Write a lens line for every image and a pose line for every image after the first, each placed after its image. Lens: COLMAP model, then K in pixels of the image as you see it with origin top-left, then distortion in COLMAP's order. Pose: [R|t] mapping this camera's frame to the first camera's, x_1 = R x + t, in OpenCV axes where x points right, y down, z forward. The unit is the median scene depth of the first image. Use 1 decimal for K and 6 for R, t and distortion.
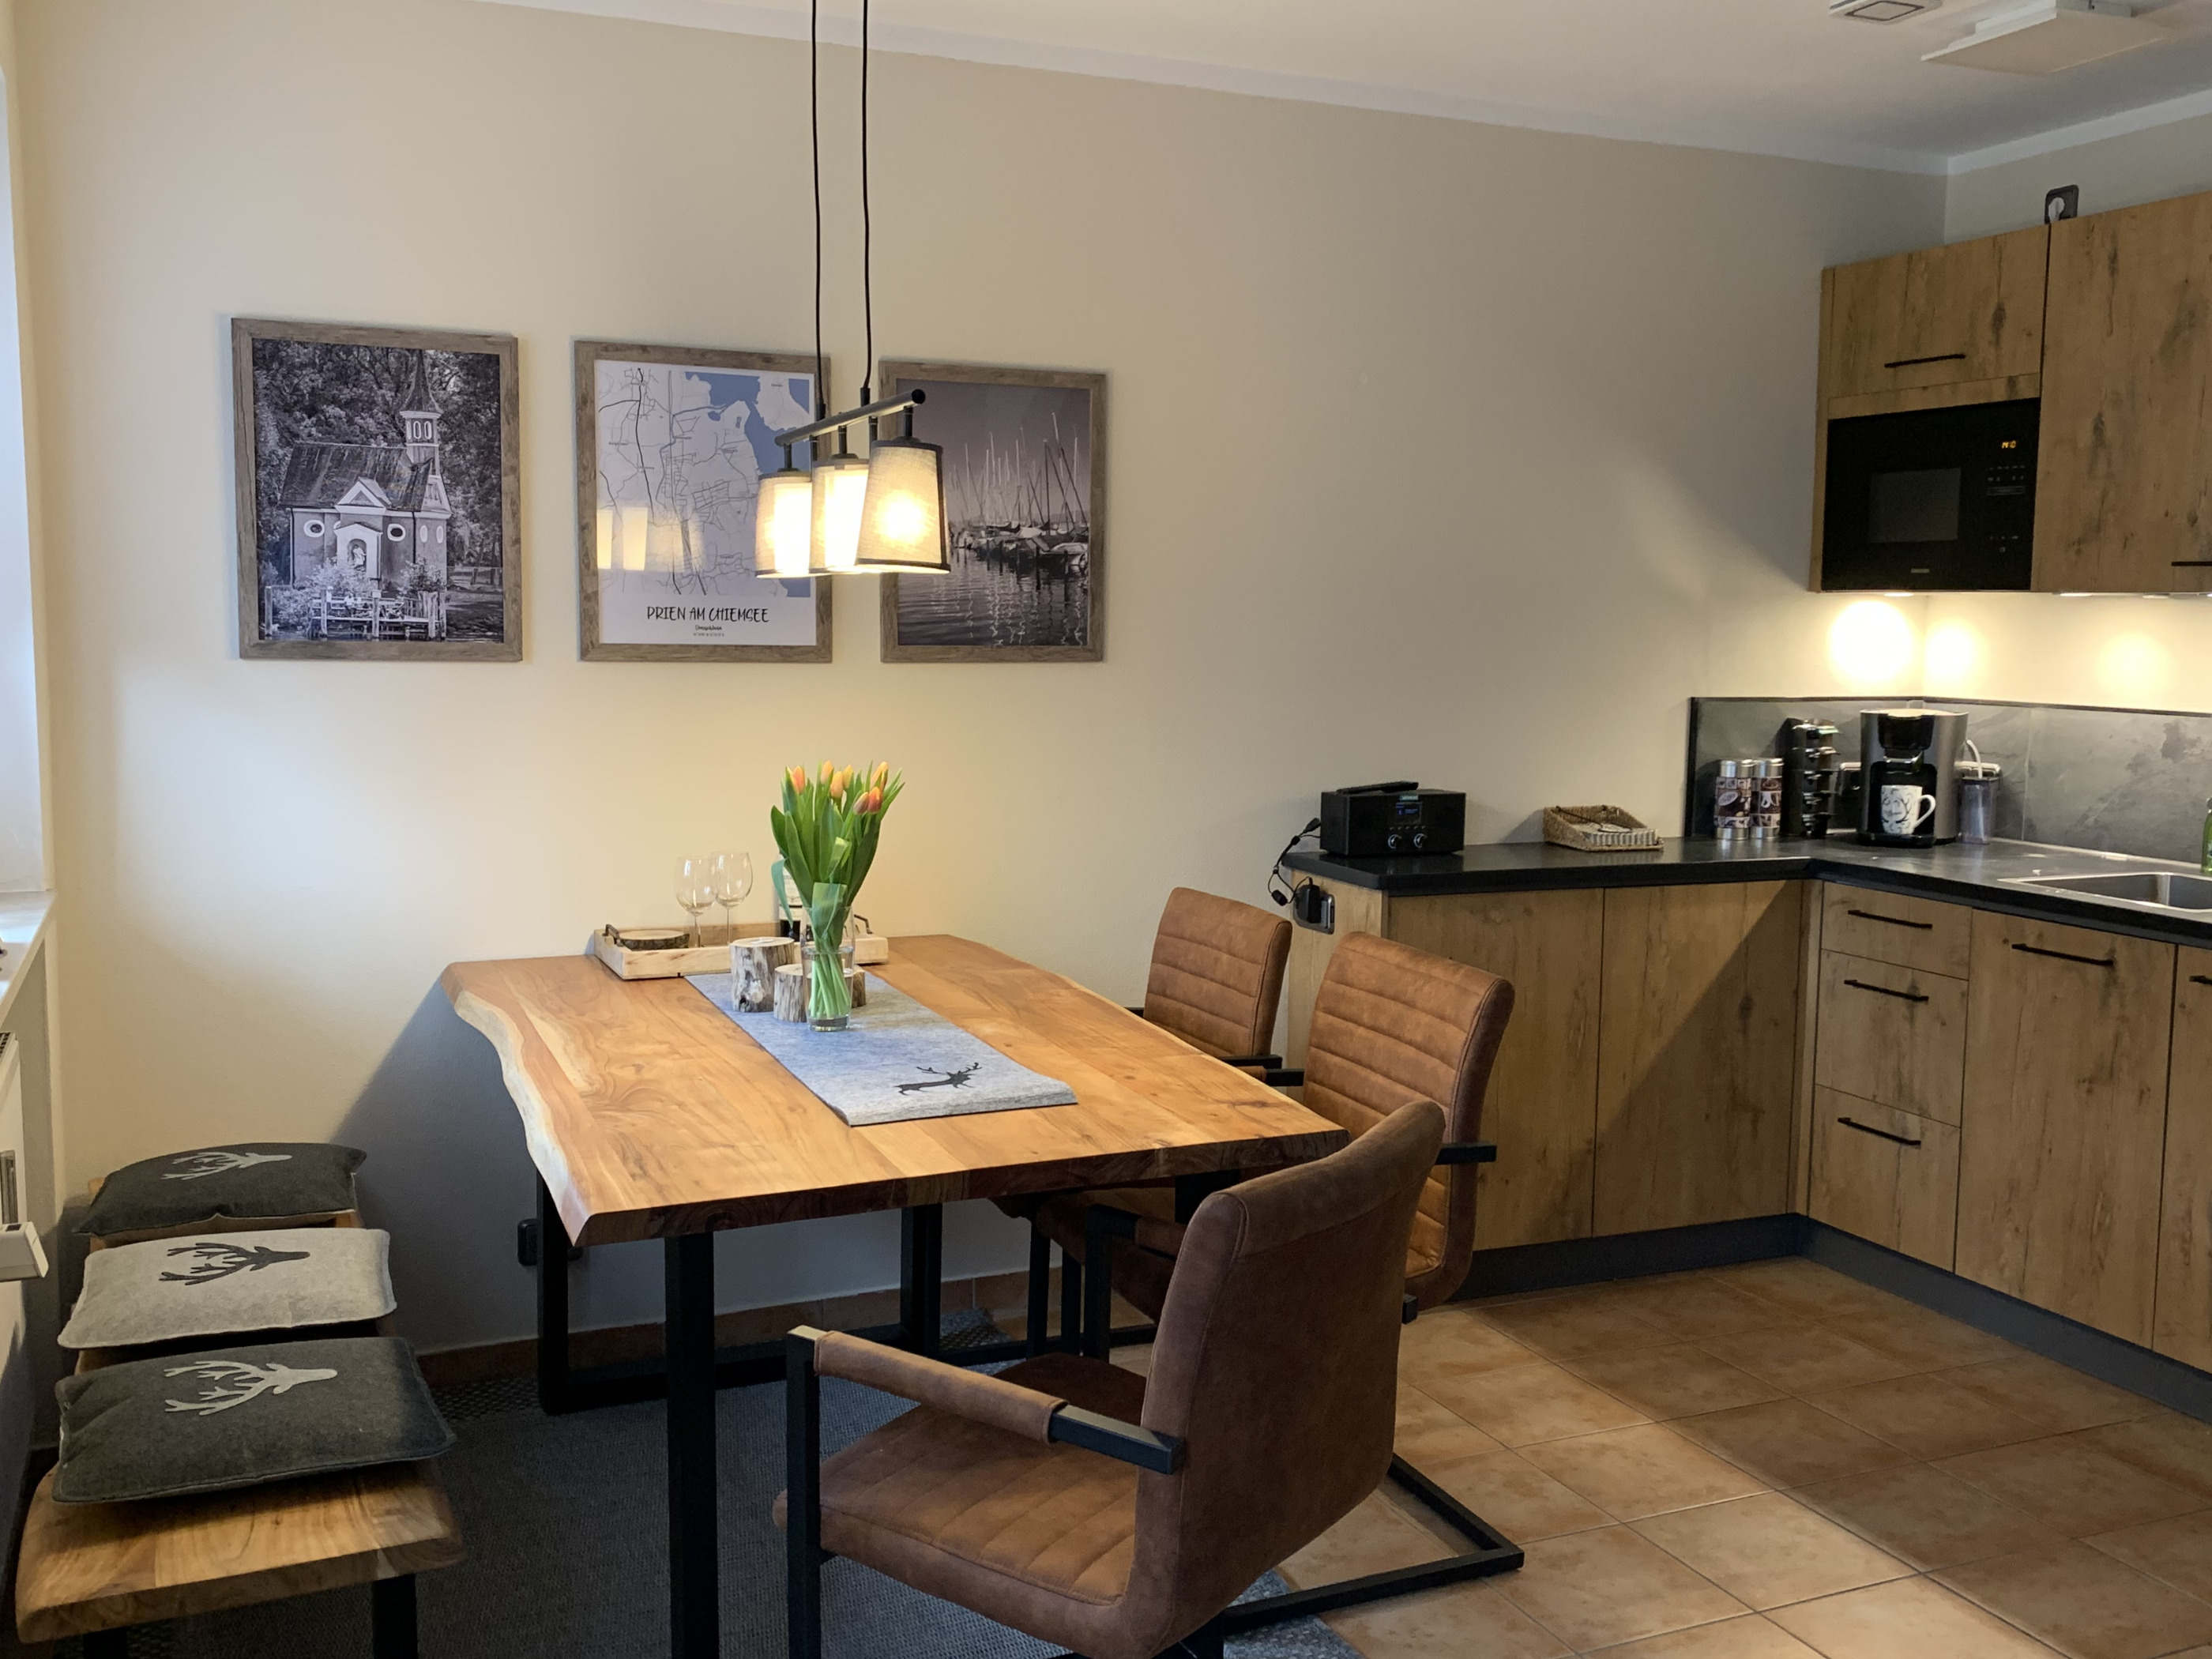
lens RADIAL K [[2041.5, 0, 1110.1], [0, 2041.5, 824.2], [0, 0, 1]] dist [-0.007677, 0.000000]
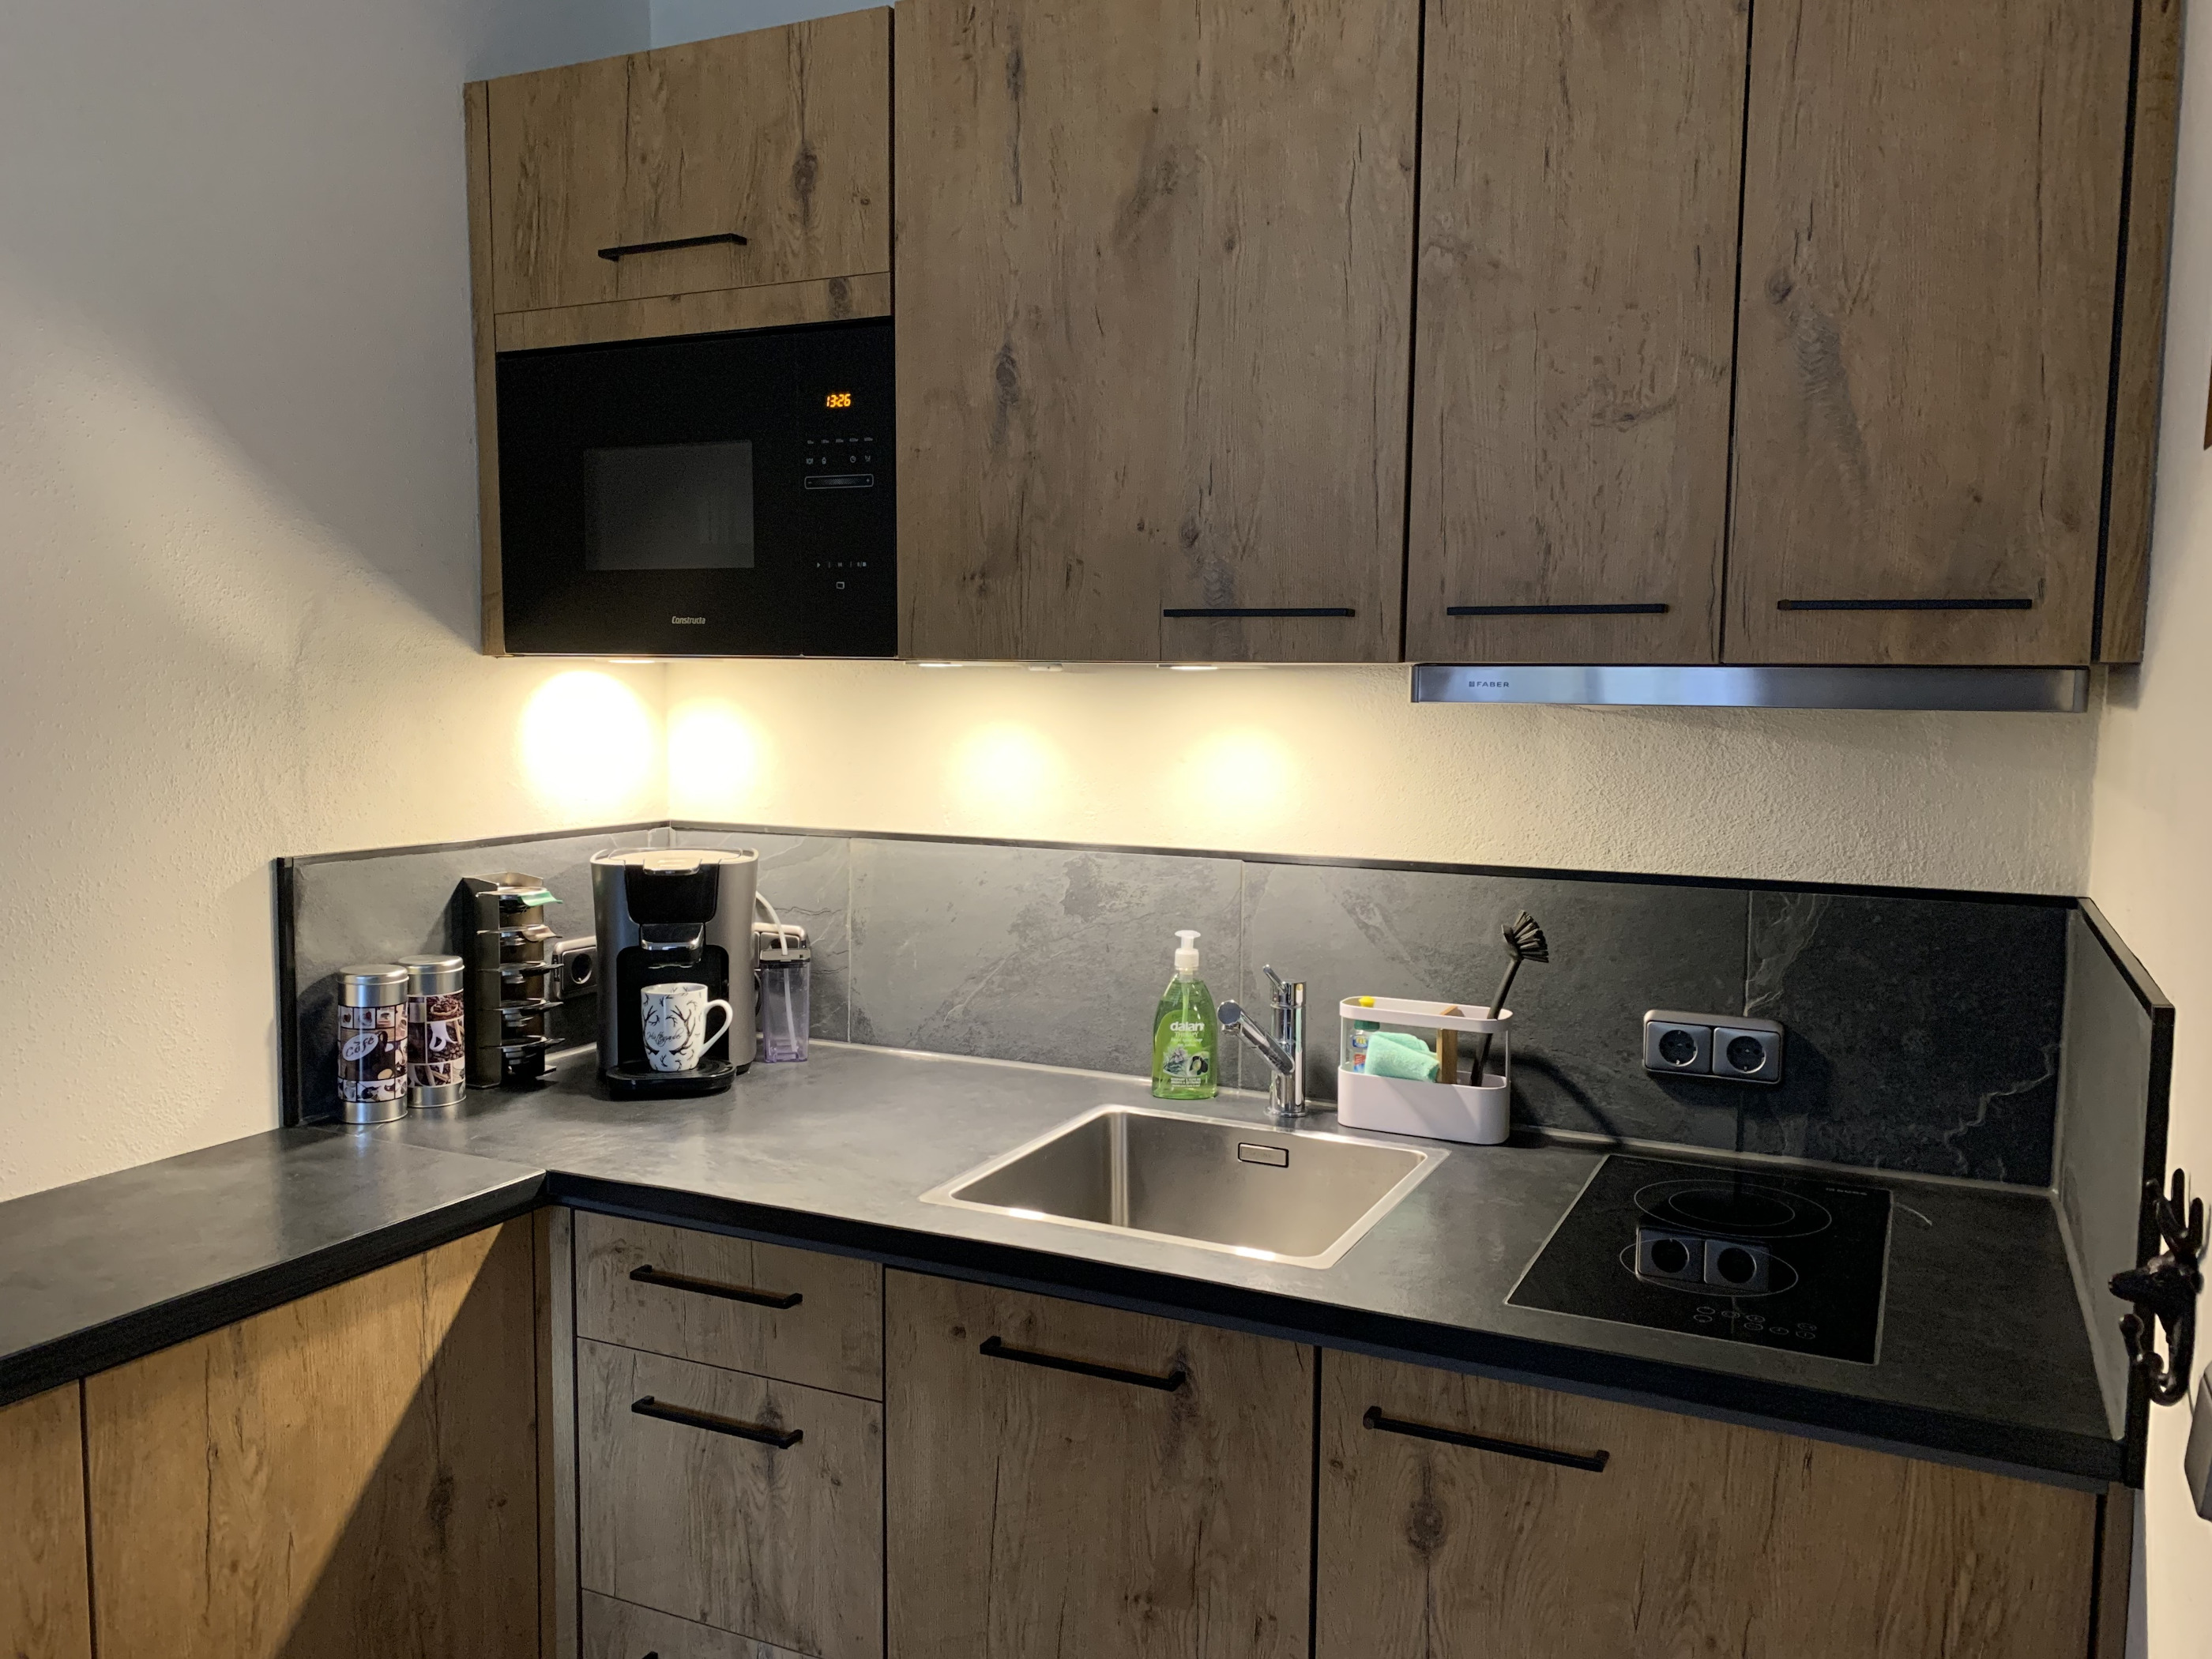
lens RADIAL K [[1699.6, 0, 1106.9], [0, 1699.6, 819.4], [0, 0, 1]] dist [0.028067, -0.032477]
pose [[0.747749, -0.063376, 0.660950, 0.172256], [0.071250, 0.997345, 0.015024, -0.070037], [-0.660147, 0.035858, 0.750280, 0.587897]]
